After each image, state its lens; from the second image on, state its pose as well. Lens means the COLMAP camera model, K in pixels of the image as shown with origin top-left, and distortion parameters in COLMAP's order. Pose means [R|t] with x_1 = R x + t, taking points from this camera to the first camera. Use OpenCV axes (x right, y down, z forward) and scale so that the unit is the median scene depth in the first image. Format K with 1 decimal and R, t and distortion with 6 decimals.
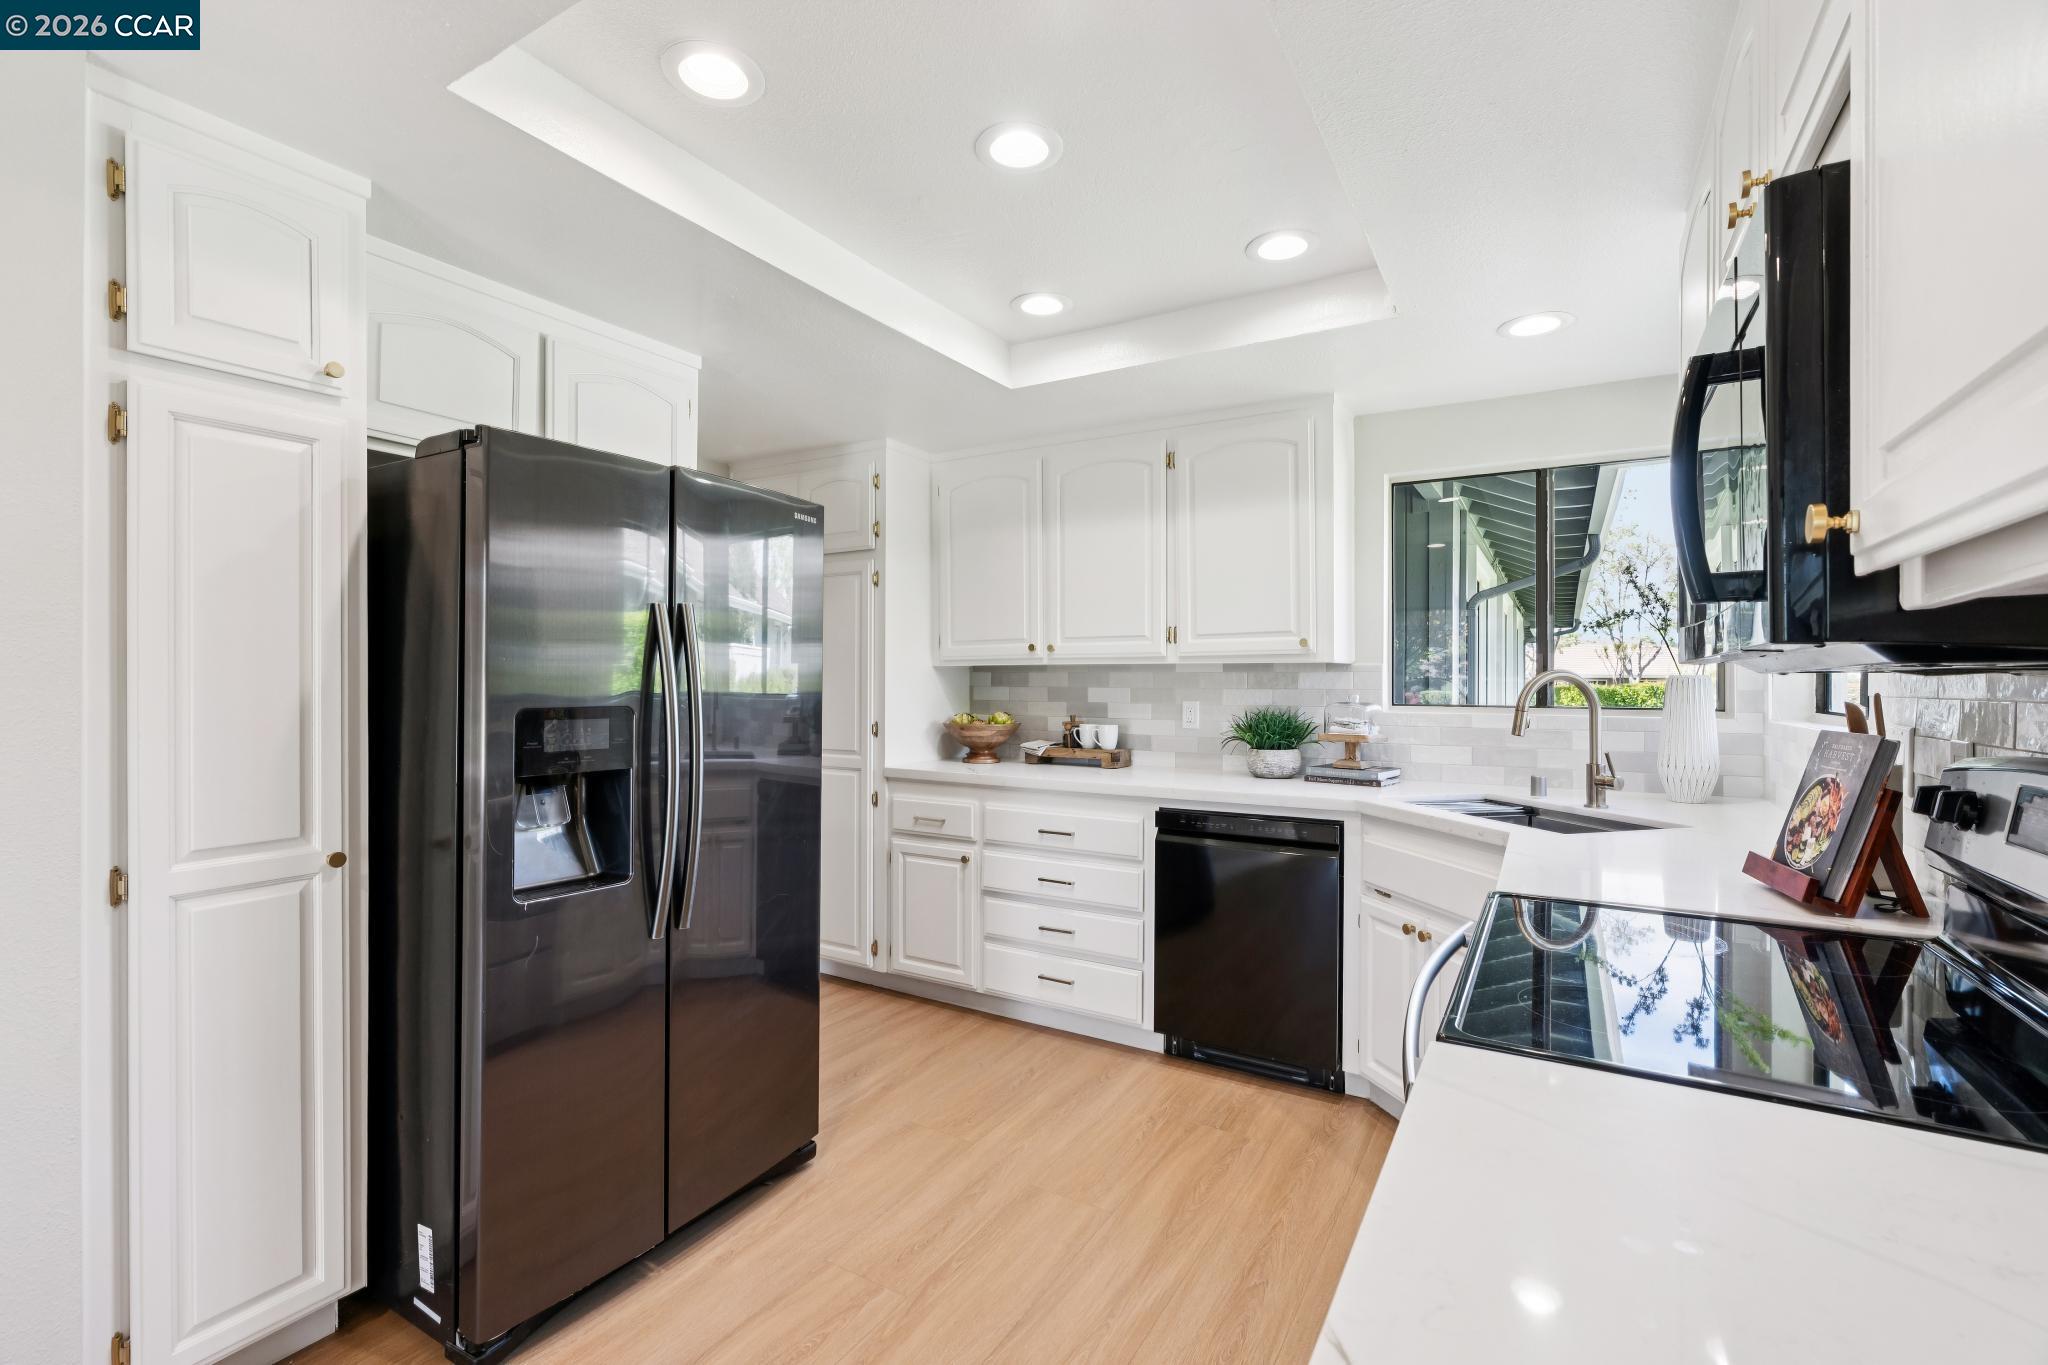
lens RADIAL K [[881.3, 0, 1026.3], [0, 881.3, 678.5], [0, 0, 1]] dist [0.000604, 0.000061]
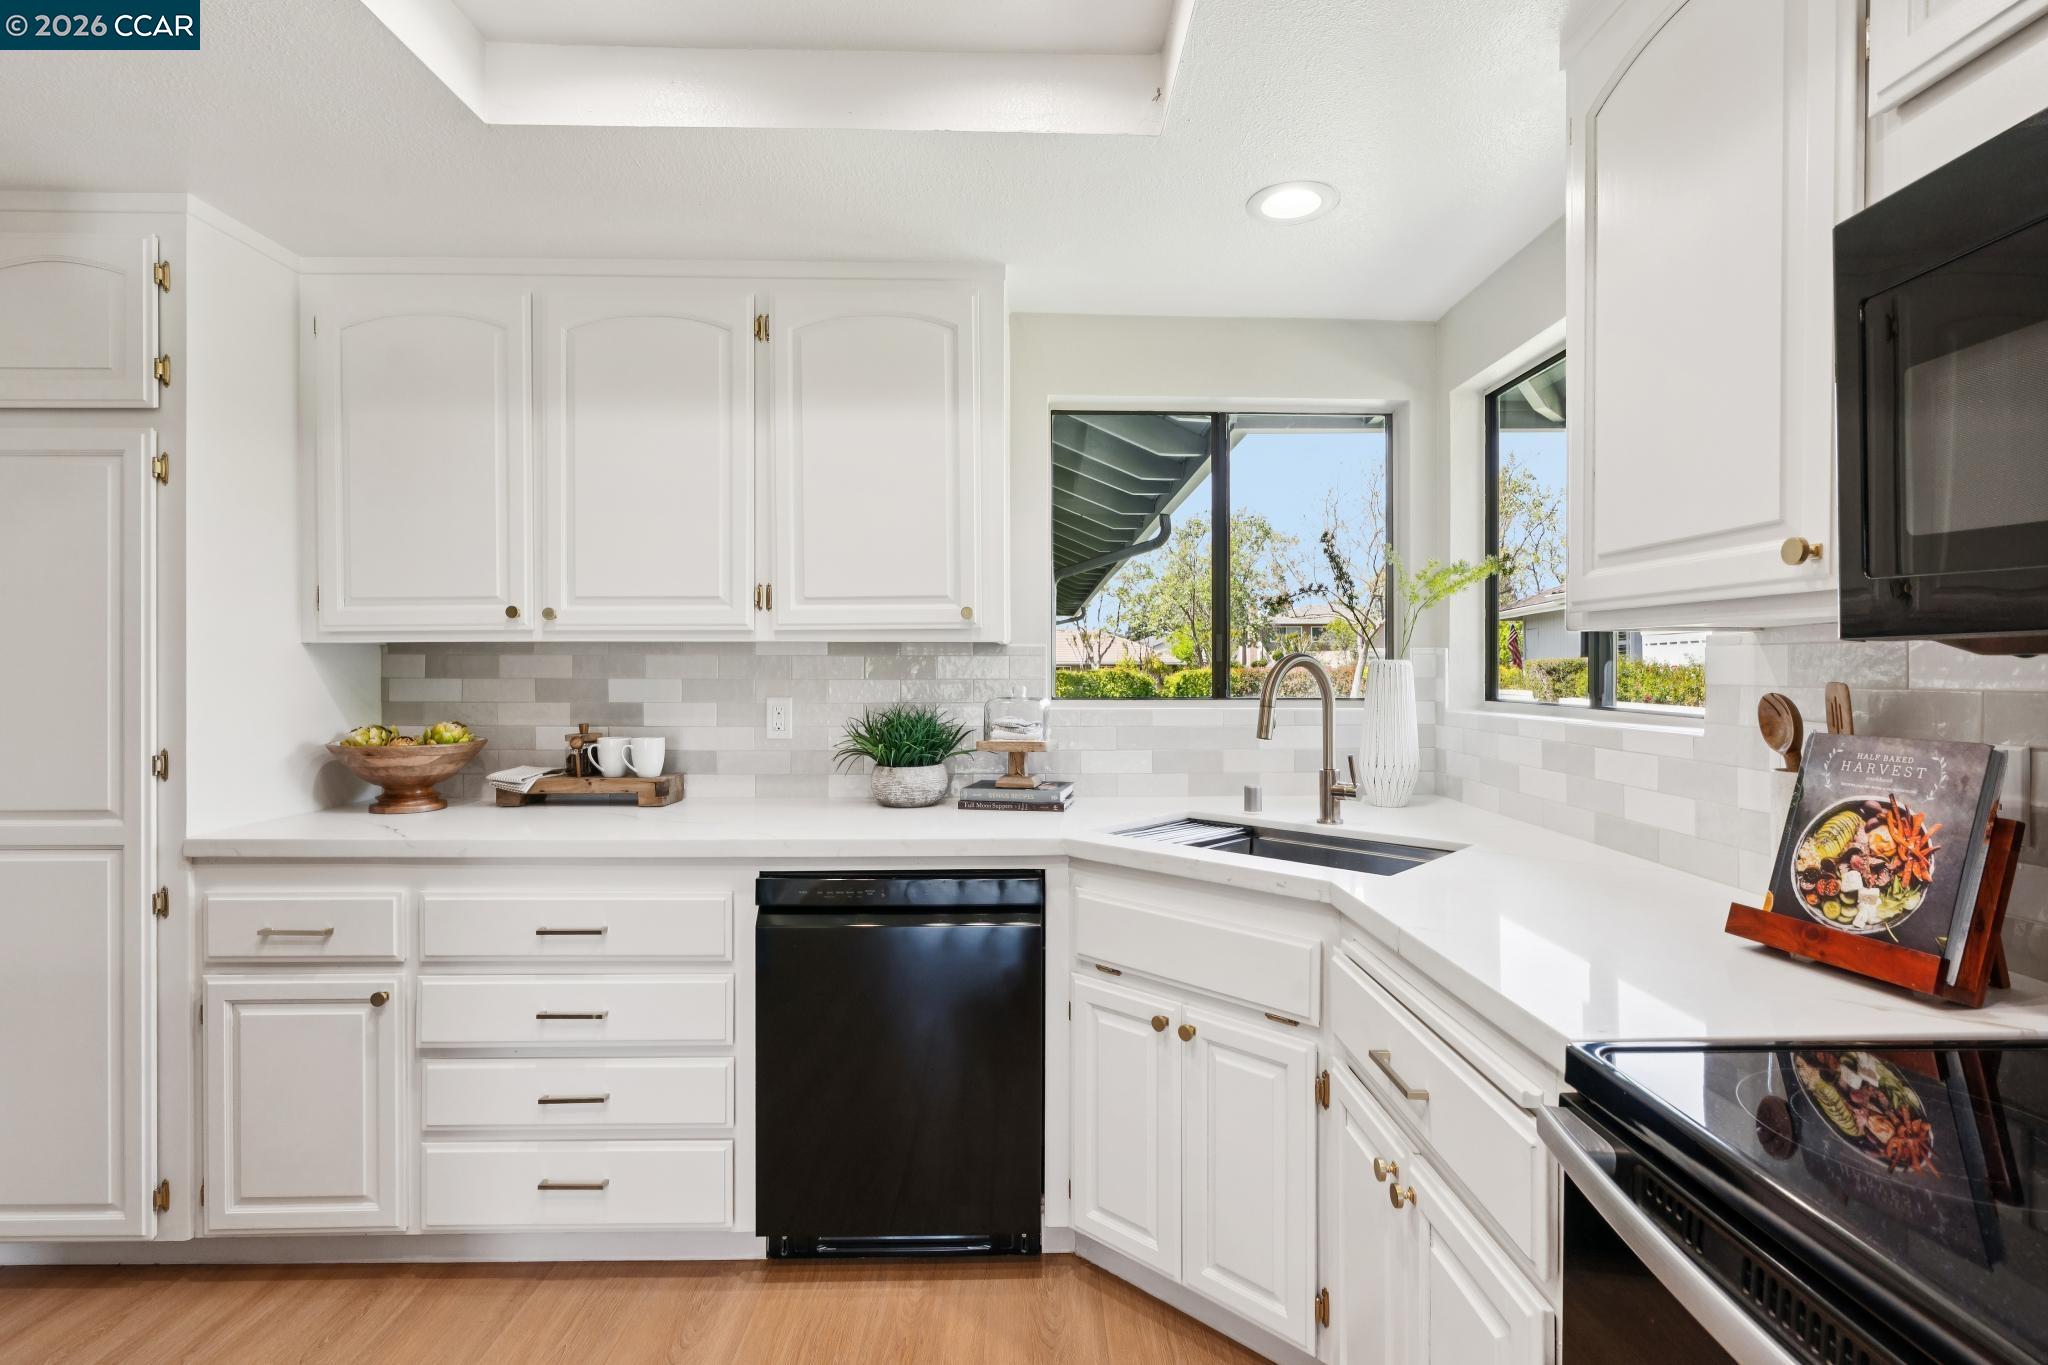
lens RADIAL K [[953.5, 0, 1035.5], [0, 953.5, 670.1], [0, 0, 1]] dist [-0.010138, 0.003811]
pose [[0.848928, -0.002991, 0.528500, -0.035071], [0.000255, 0.999986, 0.005250, 0.000399], [-0.528508, -0.004322, 0.848917, 0.295108]]
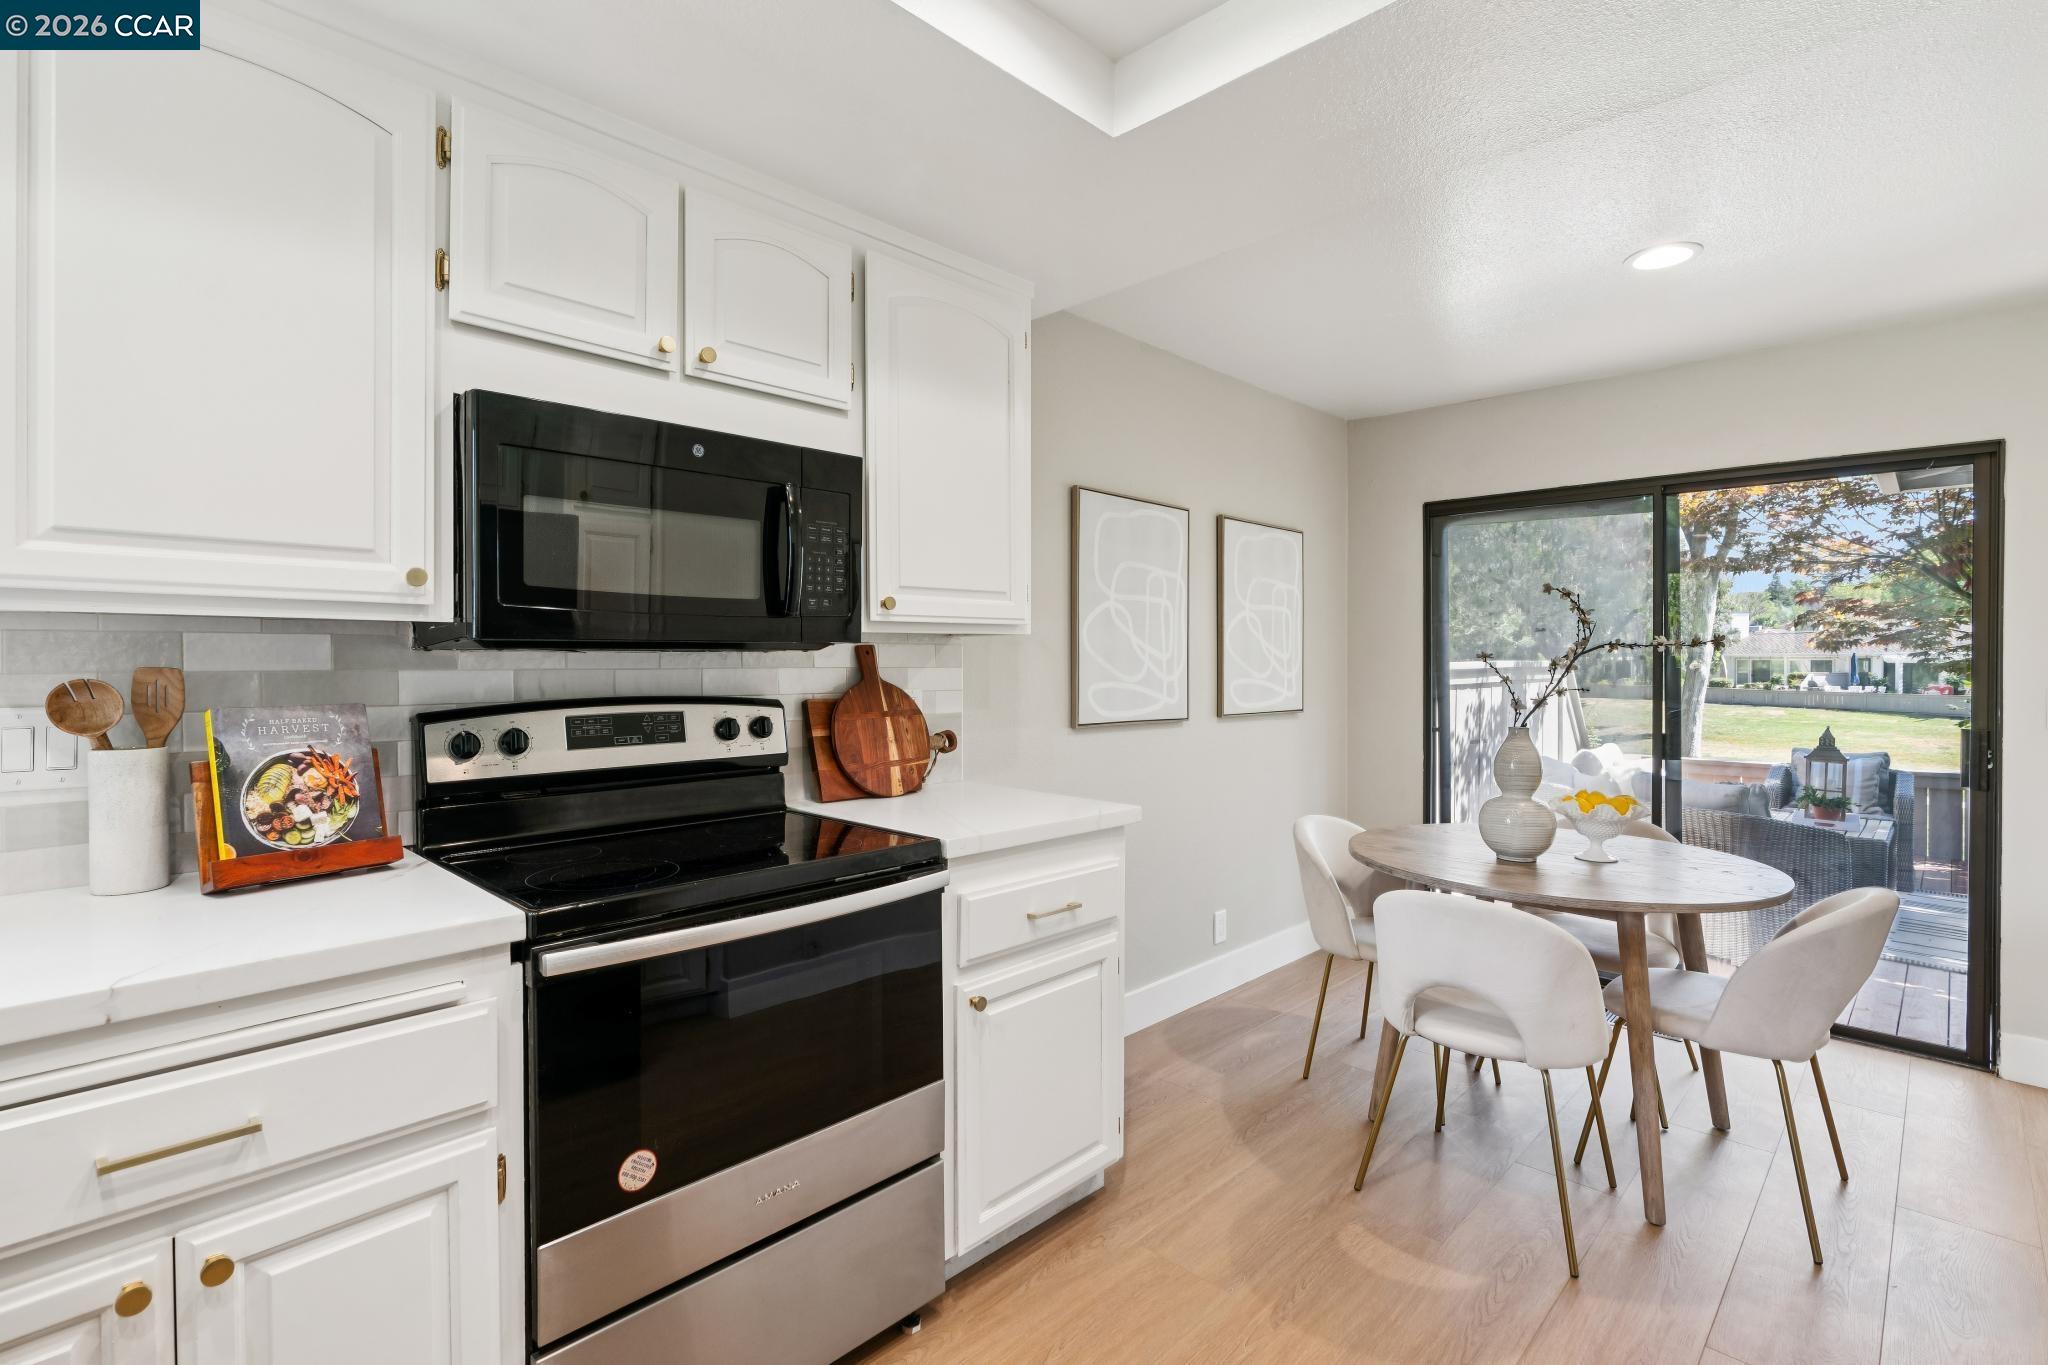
lens RADIAL K [[953.5, 0, 1026.2], [0, 953.5, 669.6], [0, 0, 1]] dist [-0.010138, 0.003811]
pose [[-0.971032, -0.004328, 0.238912, -0.057450], [-0.002059, 0.999950, 0.009744, 0.003170], [-0.238942, 0.008970, -0.970992, 0.770350]]
